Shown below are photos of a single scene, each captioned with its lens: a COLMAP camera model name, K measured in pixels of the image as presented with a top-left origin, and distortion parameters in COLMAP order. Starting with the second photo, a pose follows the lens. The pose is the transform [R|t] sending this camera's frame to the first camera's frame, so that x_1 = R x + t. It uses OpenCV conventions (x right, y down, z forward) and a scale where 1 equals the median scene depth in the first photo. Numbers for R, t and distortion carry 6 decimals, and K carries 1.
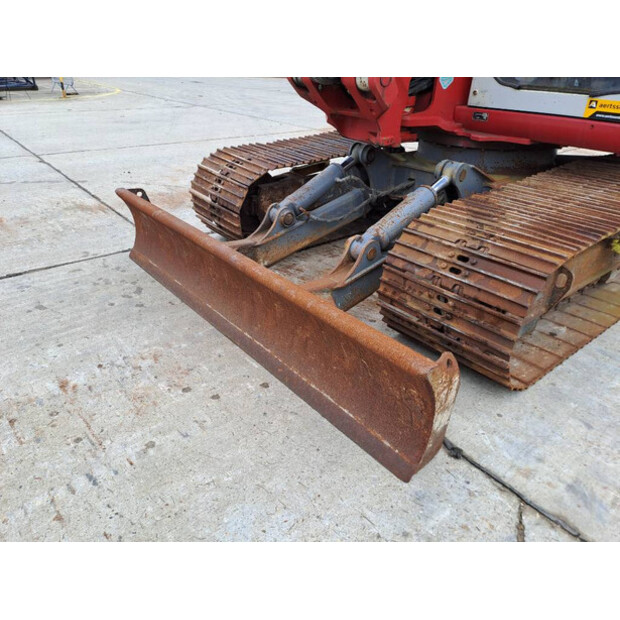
lens RADIAL K [[468.1, 0, 309.8], [0, 468.1, 310.1], [0, 0, 1]] dist [0.075420, -0.058231]
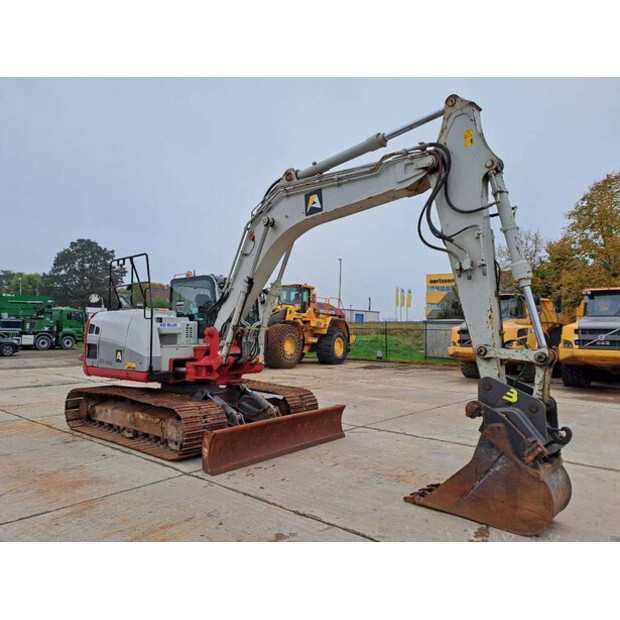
lens RADIAL K [[468.1, 0, 299.3], [0, 468.1, 302.6], [0, 0, 1]] dist [0.075420, -0.058231]
pose [[-0.158741, 0.043262, 0.986372, -1.650966], [0.472093, 0.880757, 0.037346, -0.448995], [-0.867139, 0.471587, -0.160236, 0.622637]]
